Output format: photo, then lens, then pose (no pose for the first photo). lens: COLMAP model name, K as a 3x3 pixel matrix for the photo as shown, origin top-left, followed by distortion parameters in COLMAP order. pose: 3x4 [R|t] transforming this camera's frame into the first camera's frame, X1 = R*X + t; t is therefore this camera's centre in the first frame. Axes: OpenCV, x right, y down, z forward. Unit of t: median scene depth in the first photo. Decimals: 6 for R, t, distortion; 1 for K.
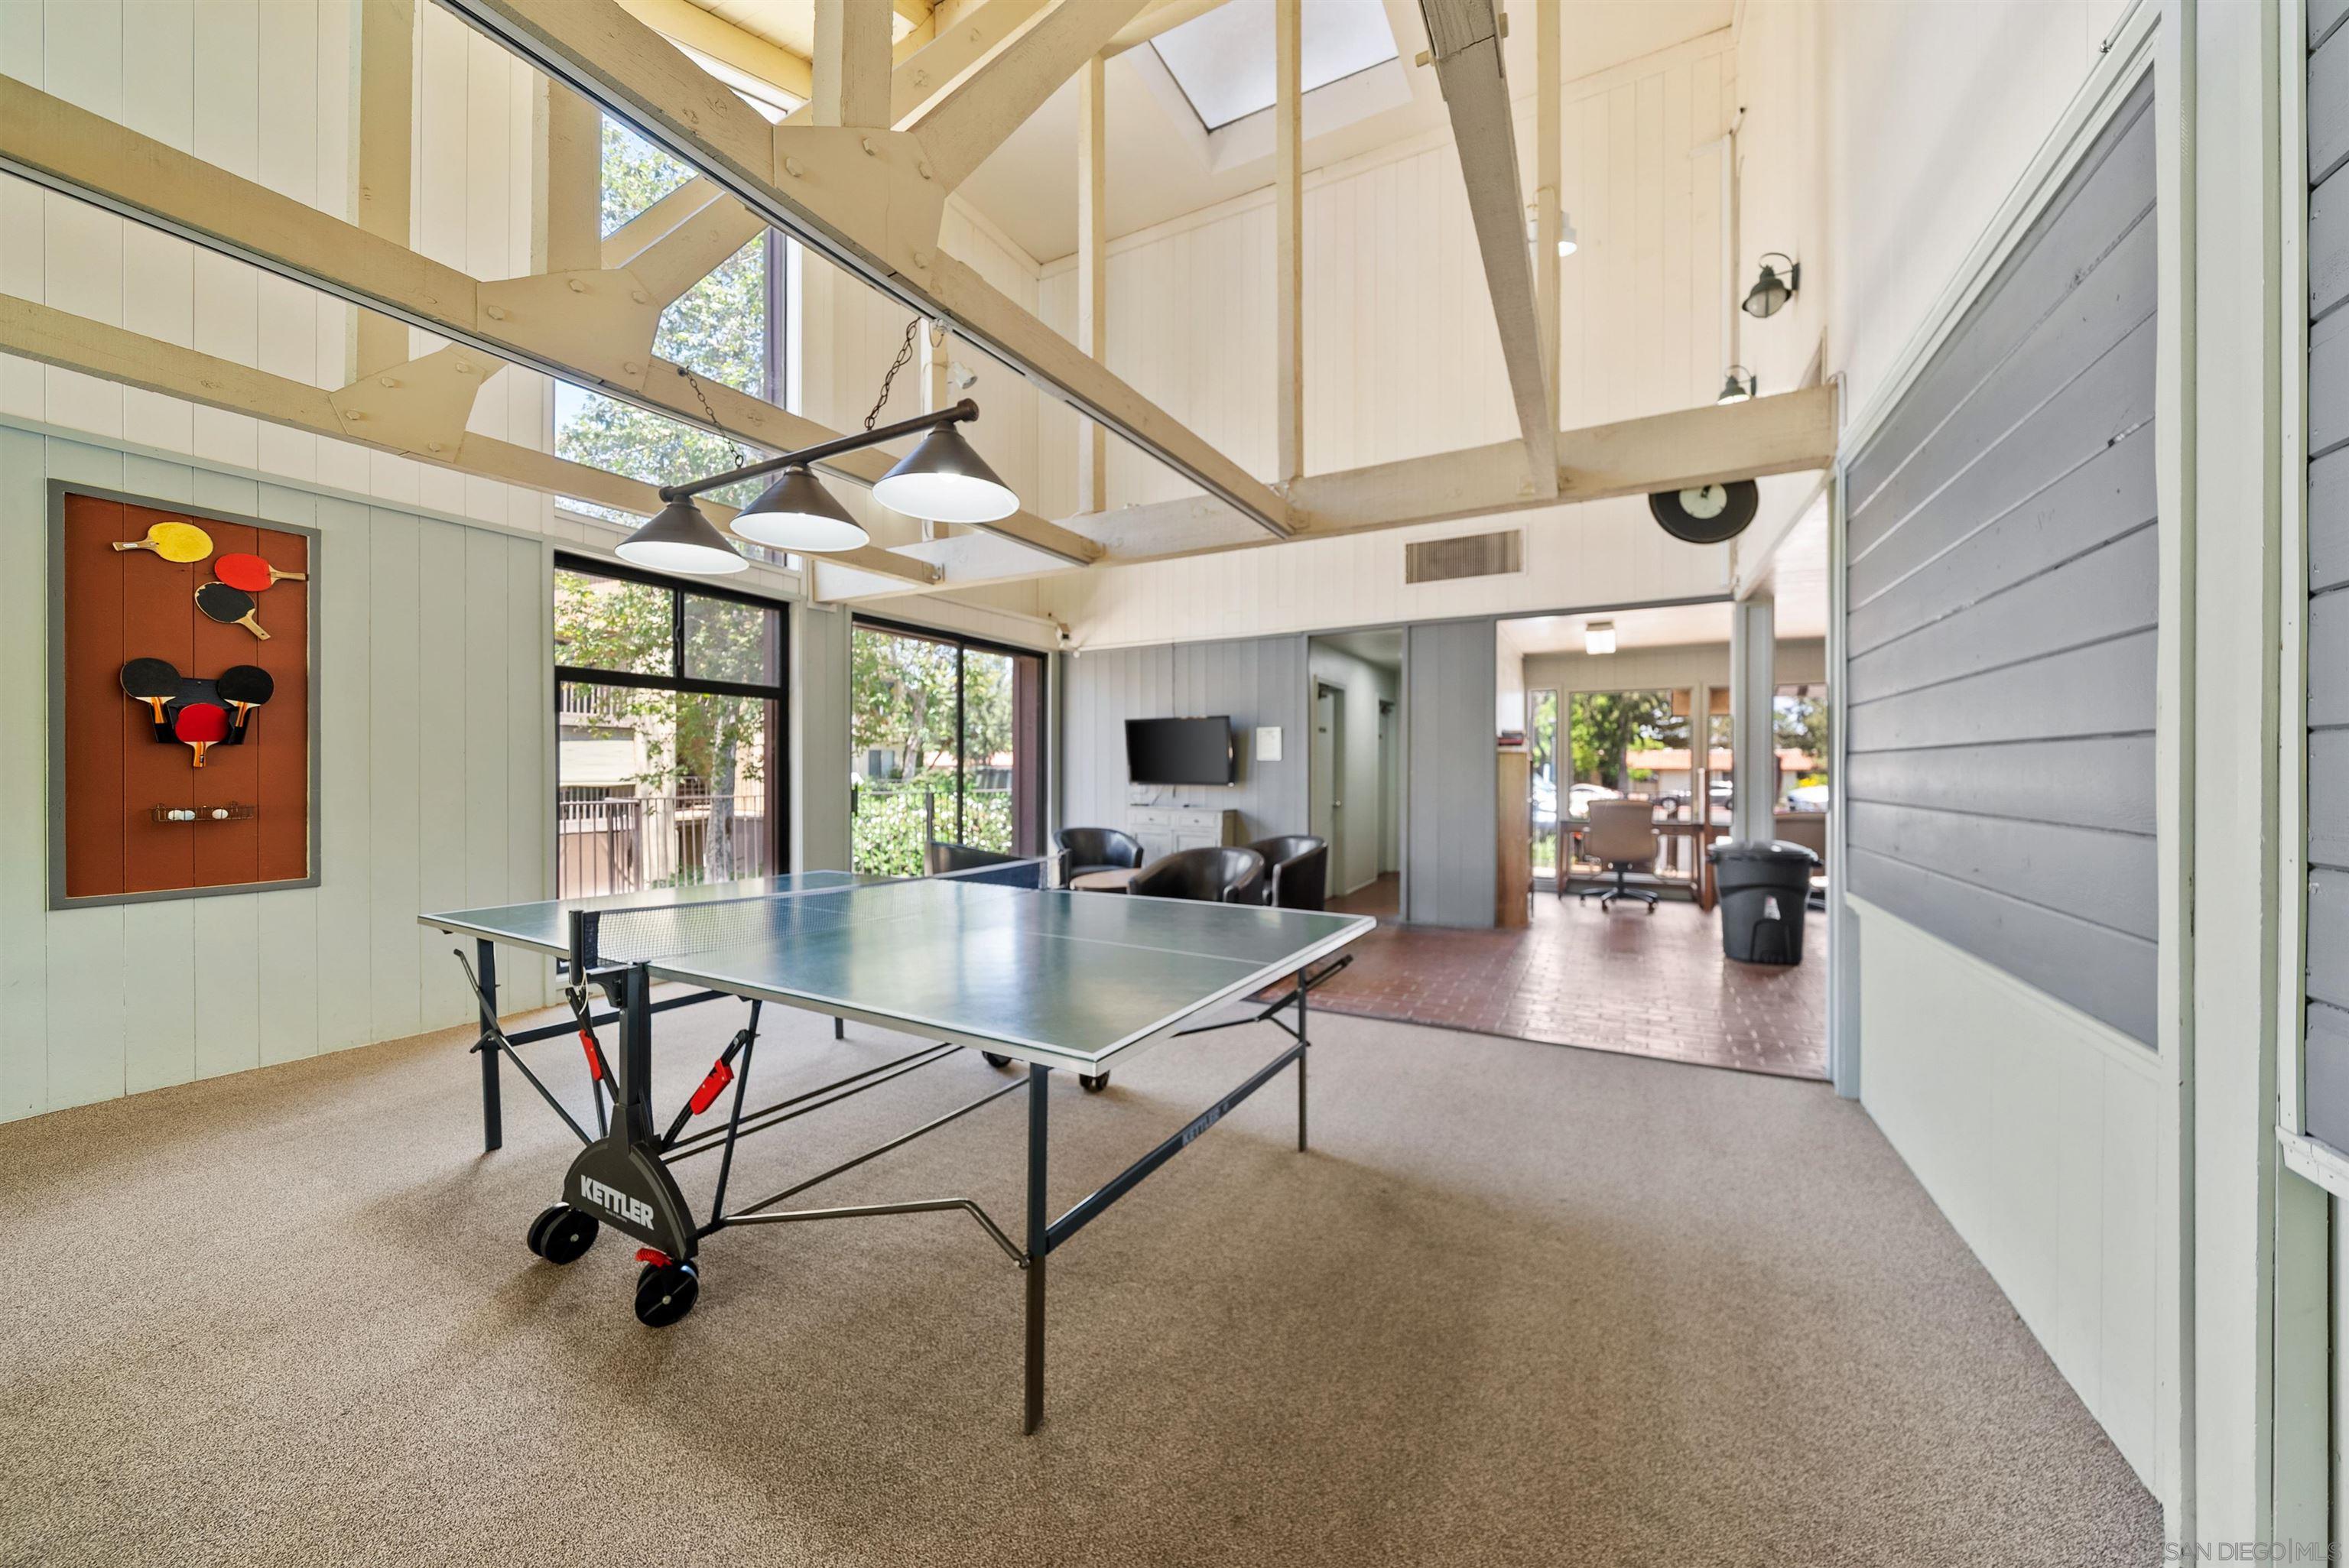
lens RADIAL K [[828.7, 0, 1191.0], [0, 828.7, 769.3], [0, 0, 1]] dist [-0.001113, -0.000249]
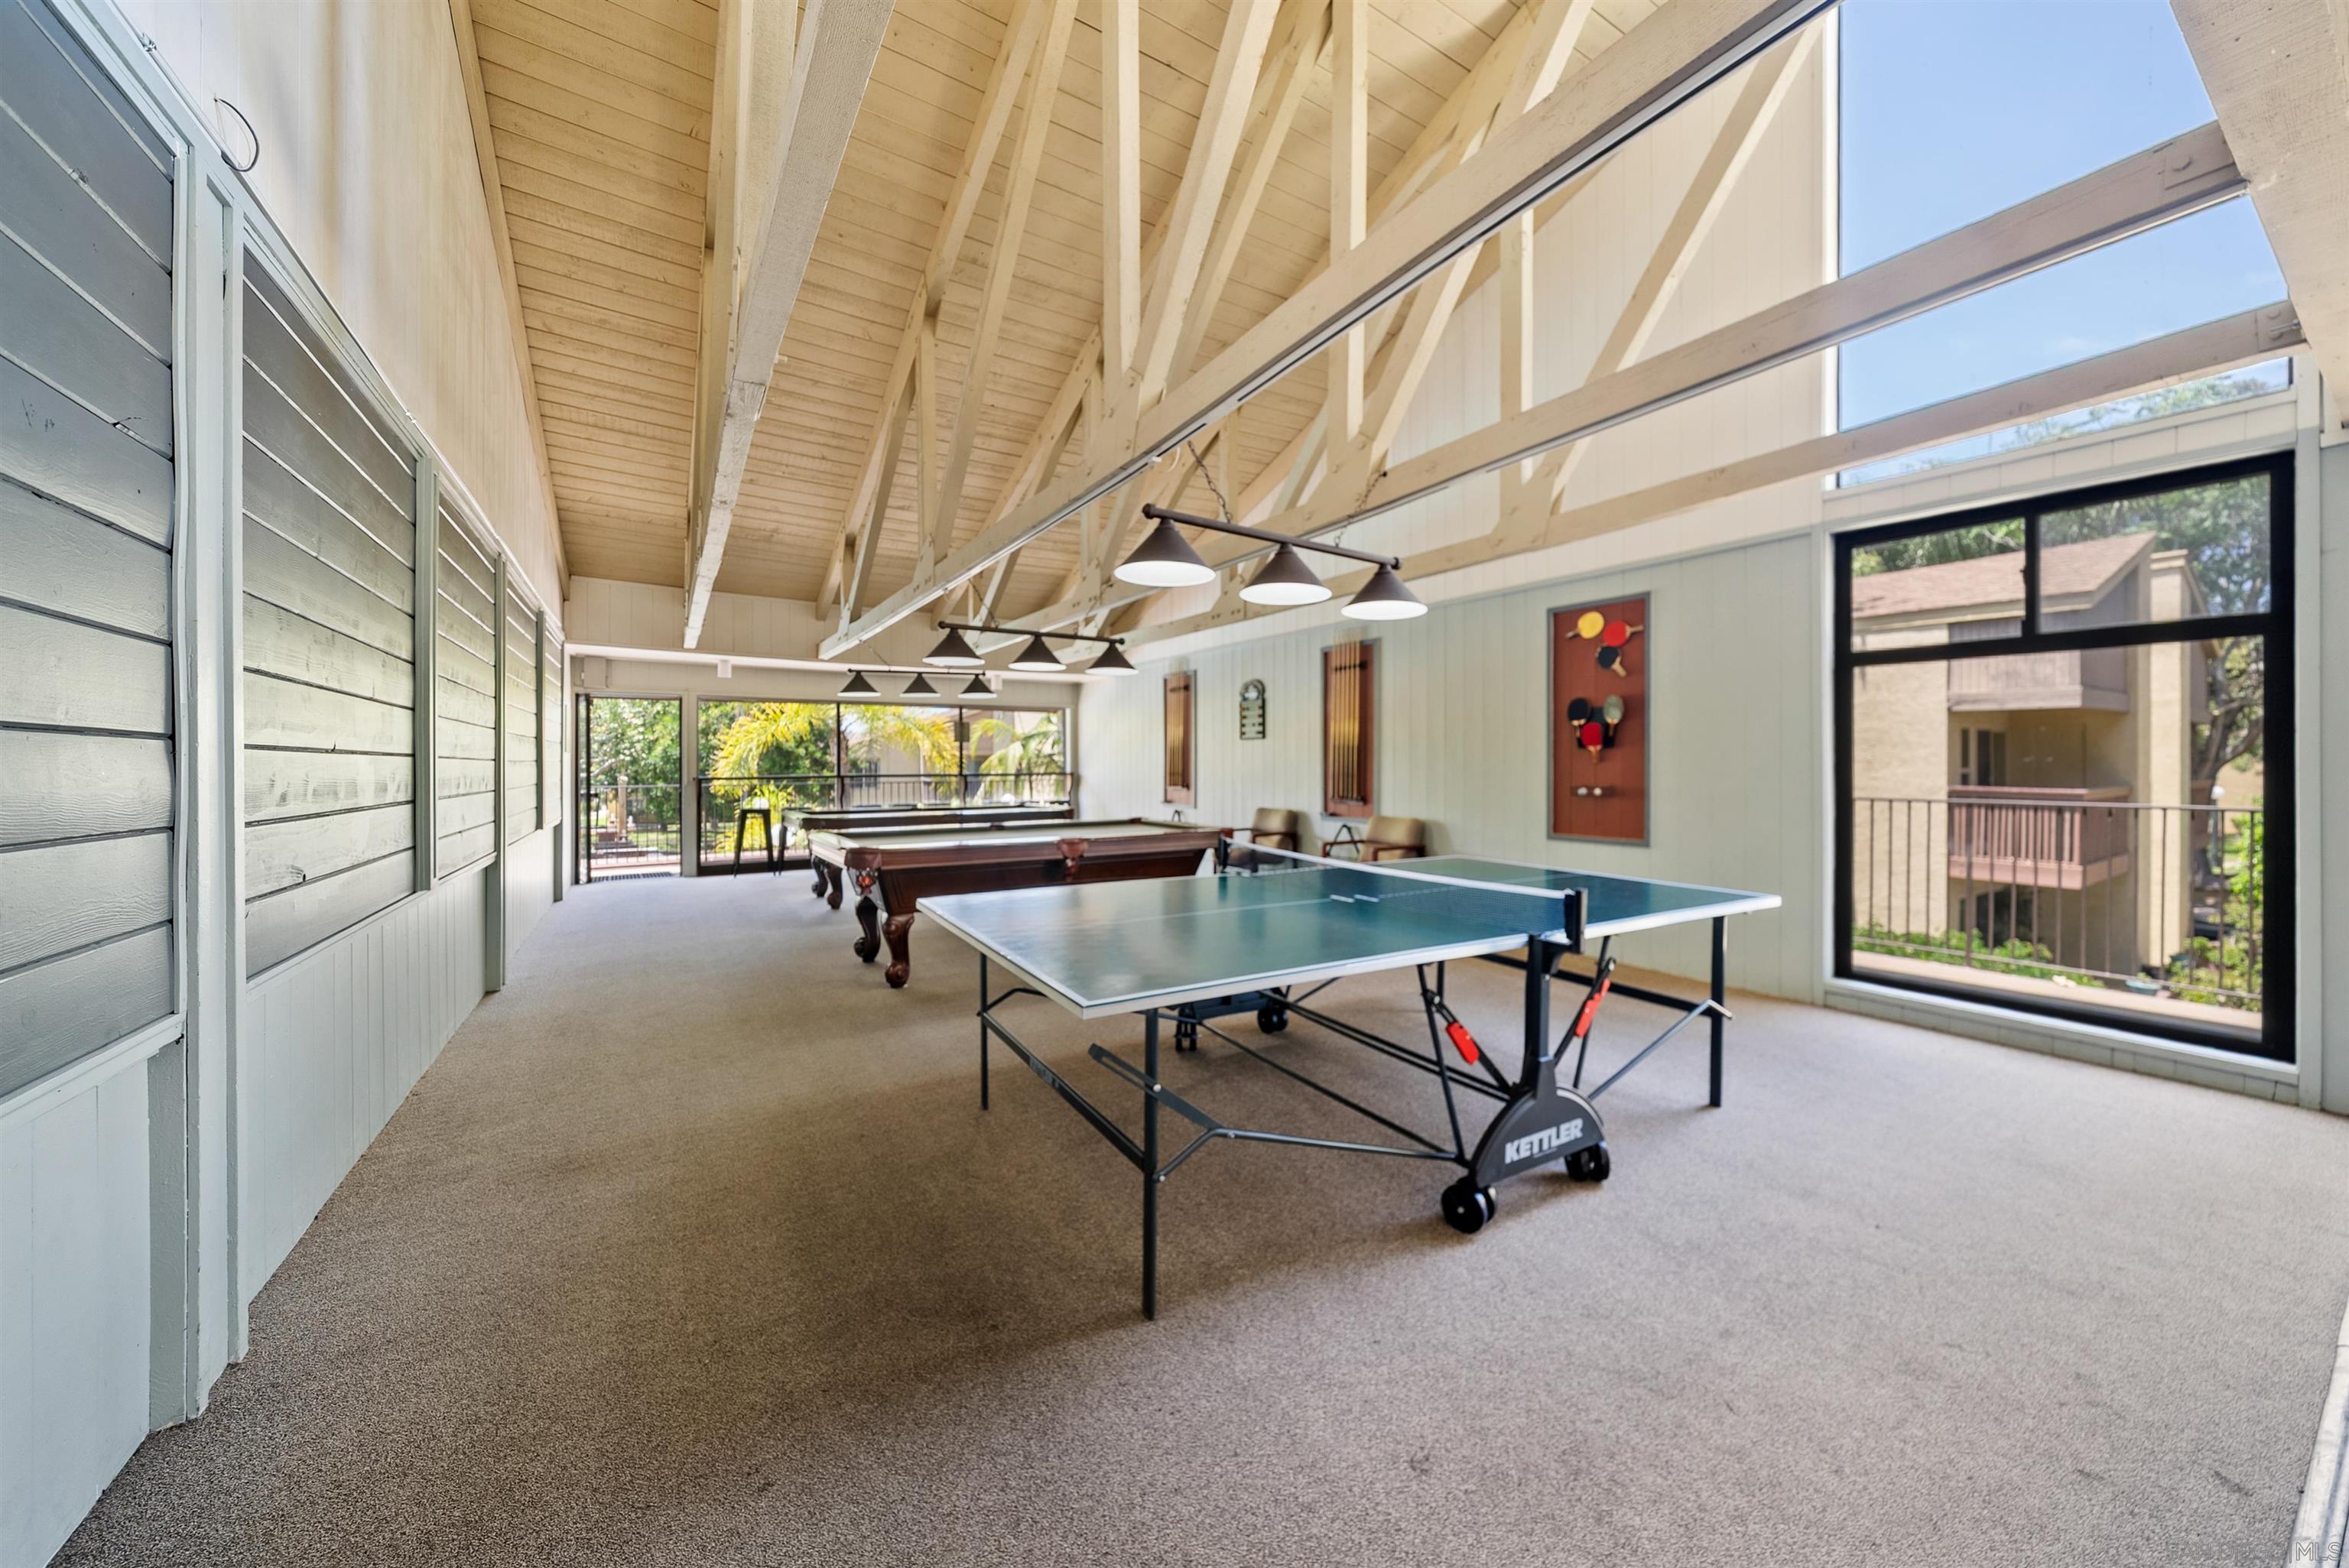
lens RADIAL K [[828.7, 0, 1191.0], [0, 828.7, 769.3], [0, 0, 1]] dist [-0.001113, -0.000249]
pose [[-0.509717, 0.005242, -0.860326, 0.277250], [0.004727, 0.999983, 0.003292, 0.000892], [0.860329, -0.002389, -0.509733, 0.541943]]
